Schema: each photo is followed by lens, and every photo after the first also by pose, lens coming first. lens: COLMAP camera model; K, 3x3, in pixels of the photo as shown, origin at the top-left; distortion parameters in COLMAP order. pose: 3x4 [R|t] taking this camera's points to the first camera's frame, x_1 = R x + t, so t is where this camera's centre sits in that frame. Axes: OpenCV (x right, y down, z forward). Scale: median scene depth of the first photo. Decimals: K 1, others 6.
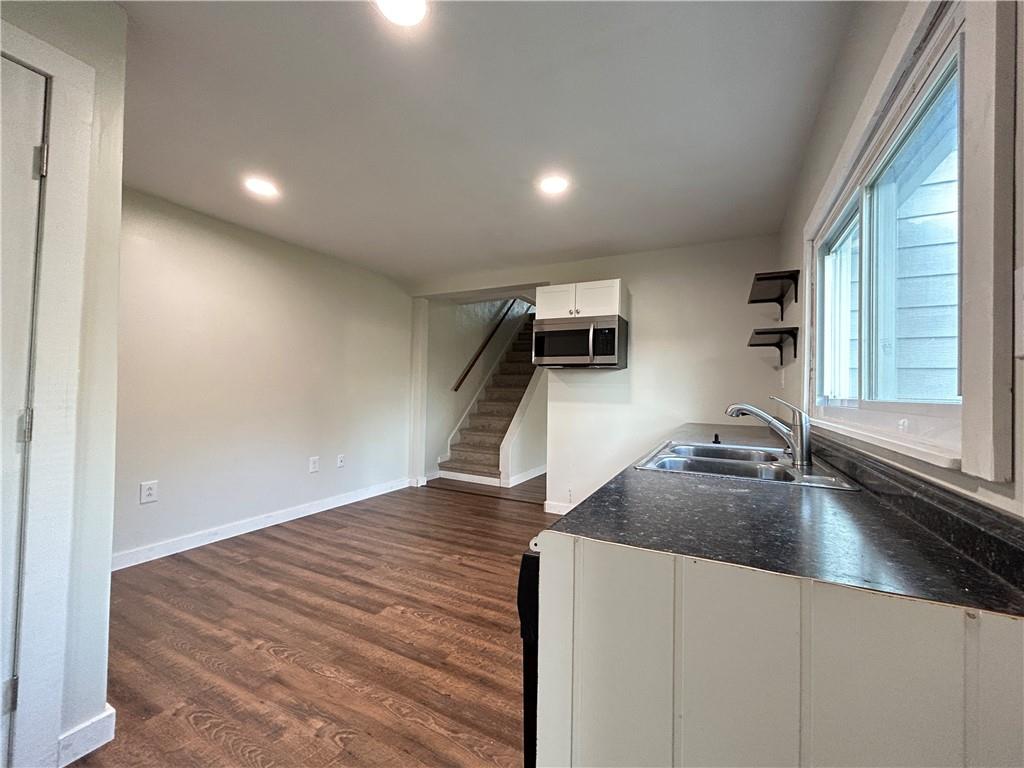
lens RADIAL K [[410.9, 0, 515.0], [0, 410.9, 380.8], [0, 0, 1]] dist [-0.000176, 0.000016]
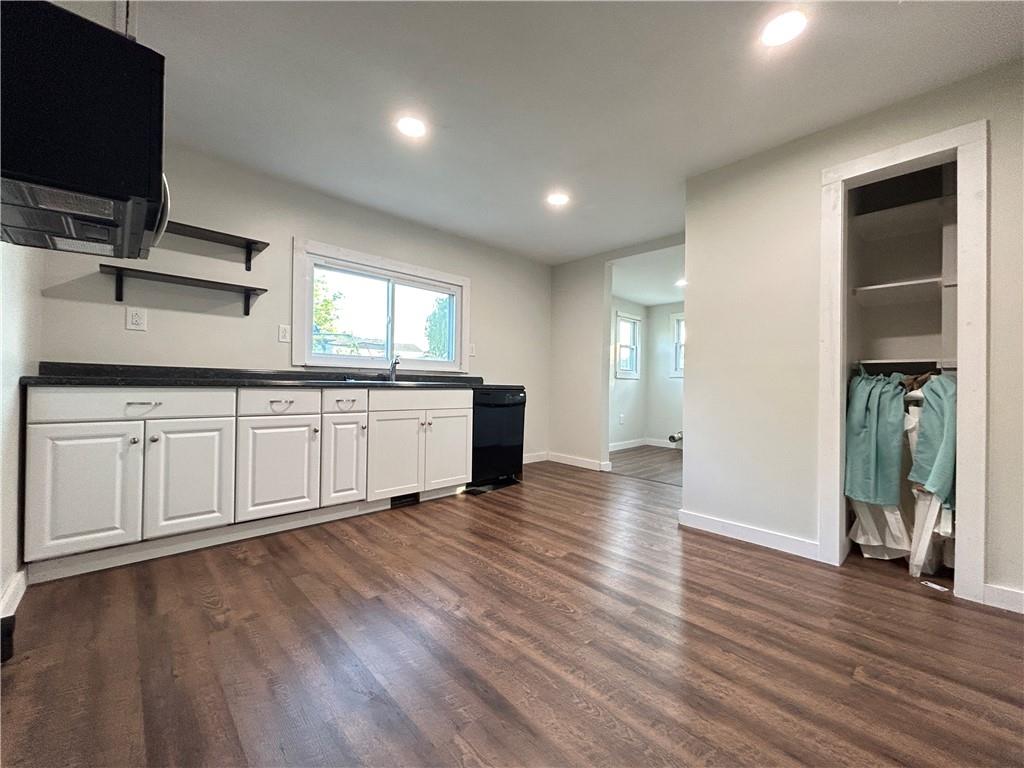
lens RADIAL K [[410.9, 0, 516.4], [0, 410.9, 384.4], [0, 0, 1]] dist [-0.000176, 0.000016]
pose [[-0.947629, -0.038733, 0.317015, -0.479364], [-0.045901, 0.998831, -0.015170, 0.134346], [-0.316056, -0.028927, -0.948299, 1.889194]]
